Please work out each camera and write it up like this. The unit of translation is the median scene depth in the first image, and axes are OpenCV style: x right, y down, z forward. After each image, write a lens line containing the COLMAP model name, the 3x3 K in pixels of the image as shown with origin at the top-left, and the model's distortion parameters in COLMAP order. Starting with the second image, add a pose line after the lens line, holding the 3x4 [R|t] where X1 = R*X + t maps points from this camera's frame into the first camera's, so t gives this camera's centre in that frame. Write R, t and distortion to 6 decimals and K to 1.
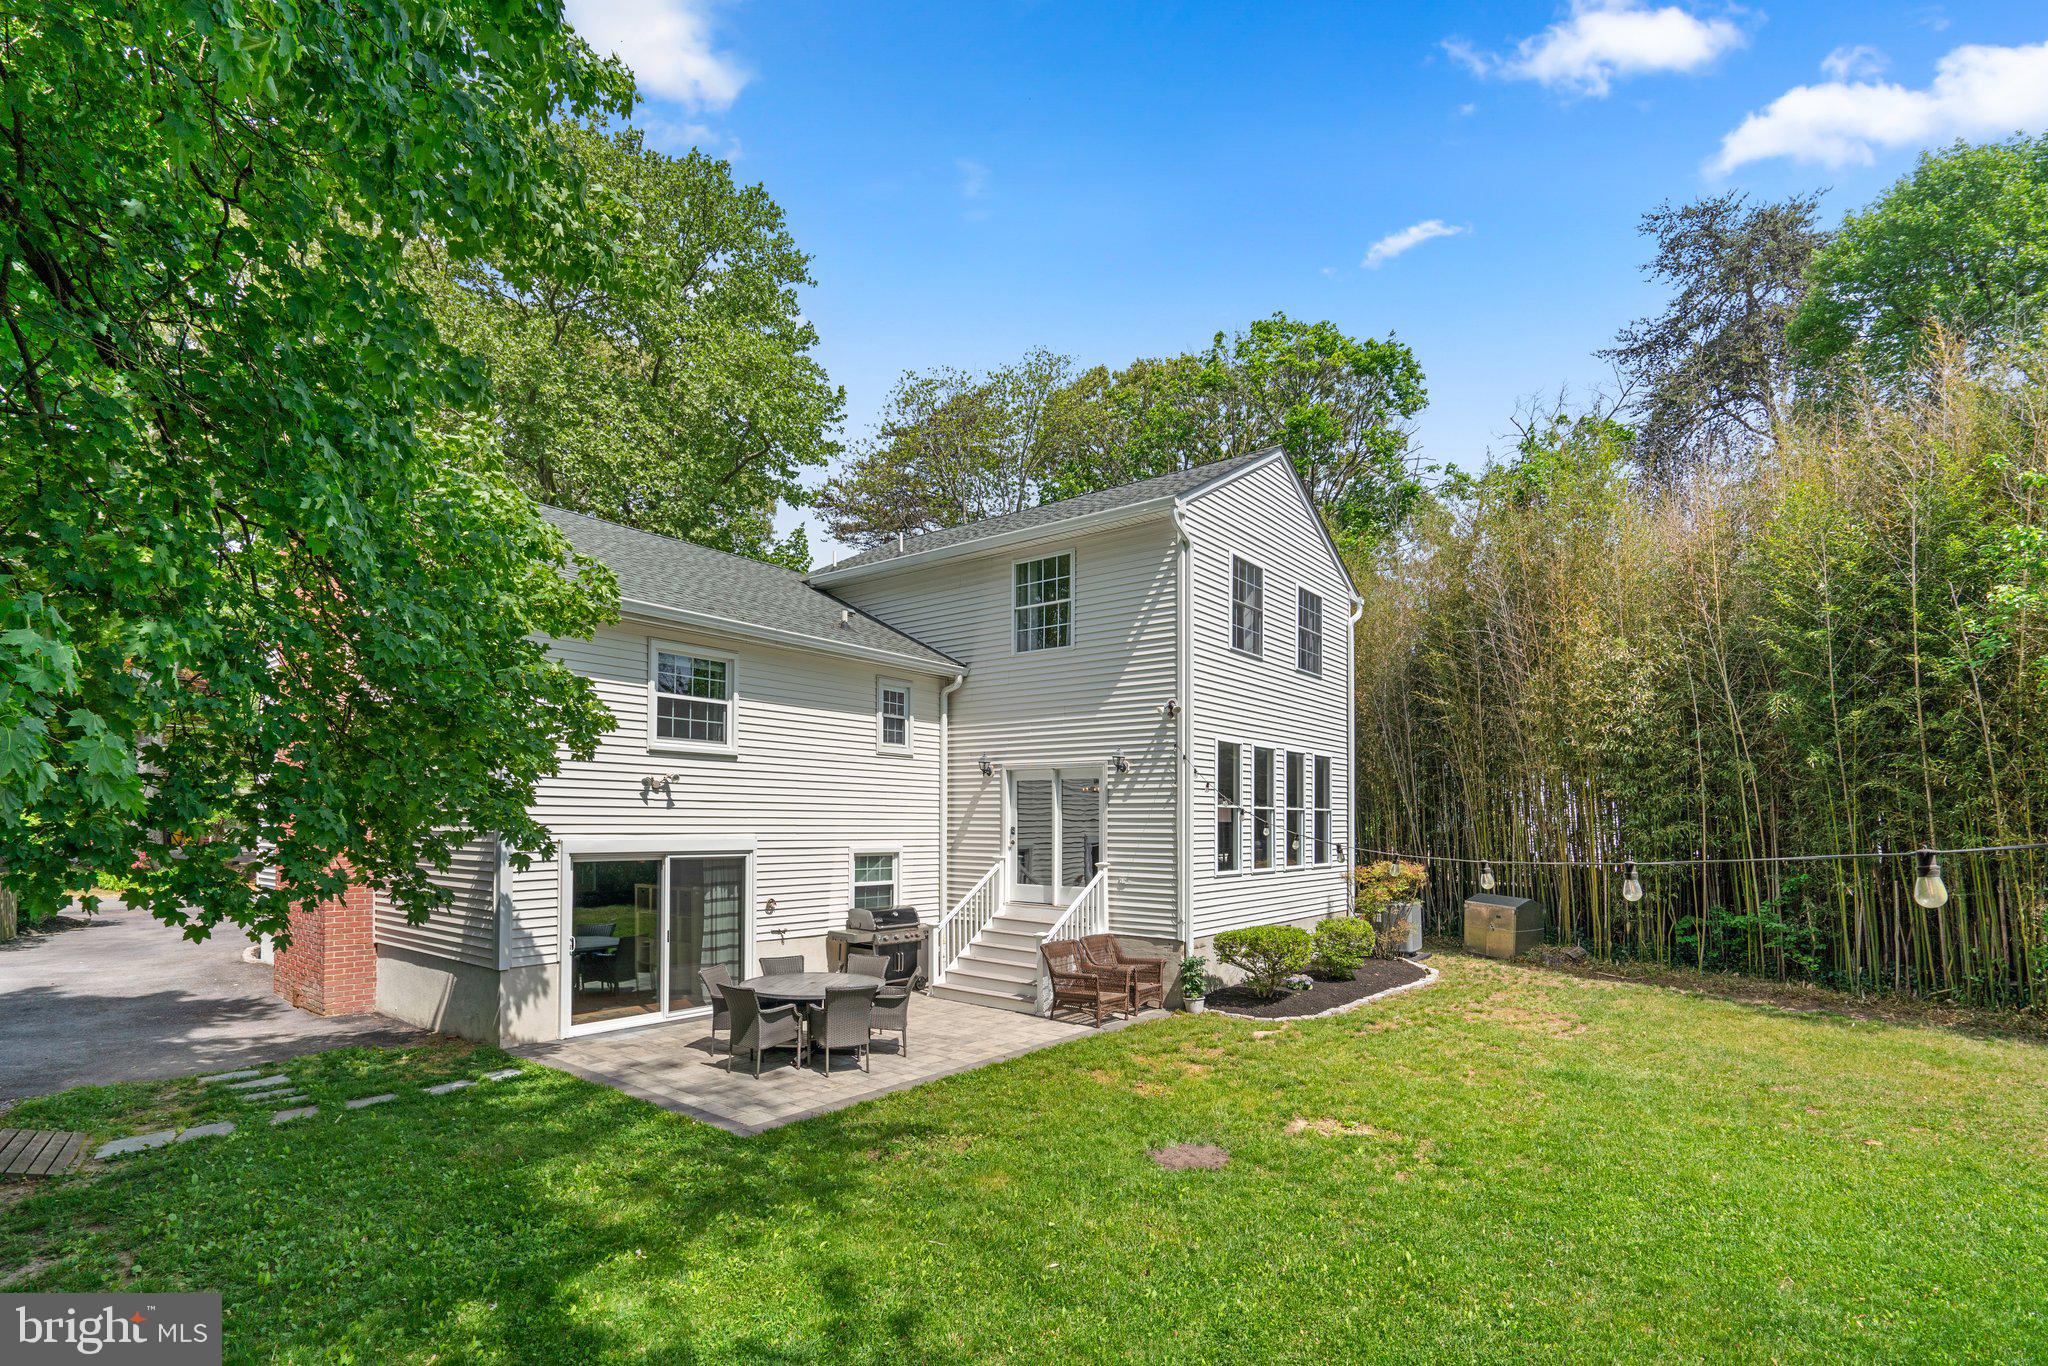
lens RADIAL K [[944.0, 0, 1004.9], [0, 944.0, 815.6], [0, 0, 1]] dist [-0.001005, 0.000082]
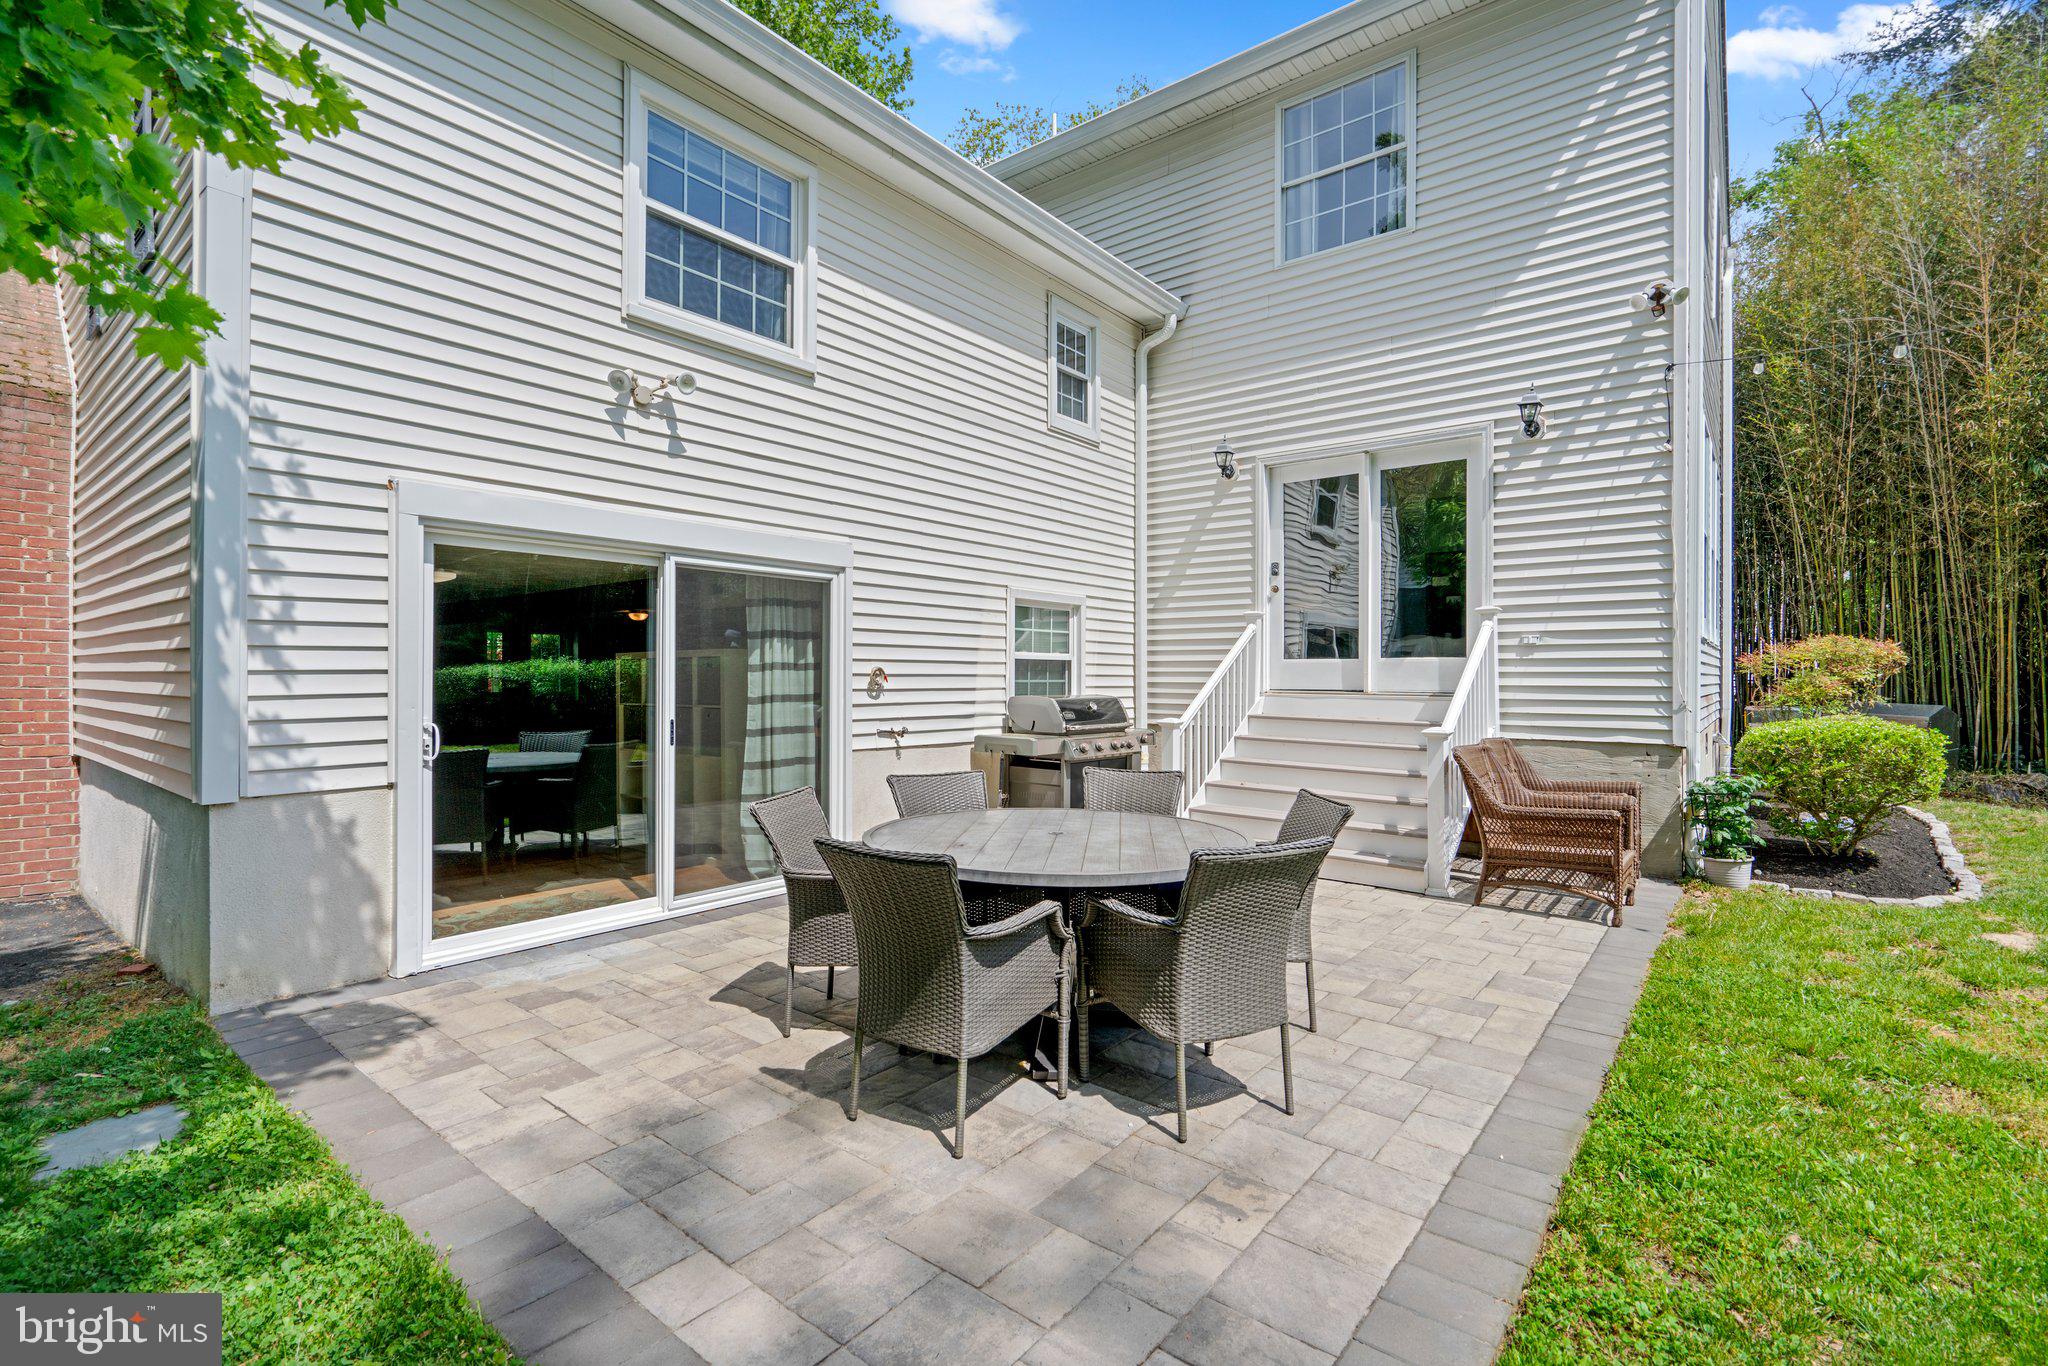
lens RADIAL K [[900.9, 0, 1050.1], [0, 900.9, 679.0], [0, 0, 1]] dist [-0.004978, -0.000150]
pose [[0.999263, 0.000684, 0.038378, -0.175718], [-0.001164, 0.999921, 0.012487, 0.089028], [-0.038367, -0.012523, 0.999185, 0.514794]]
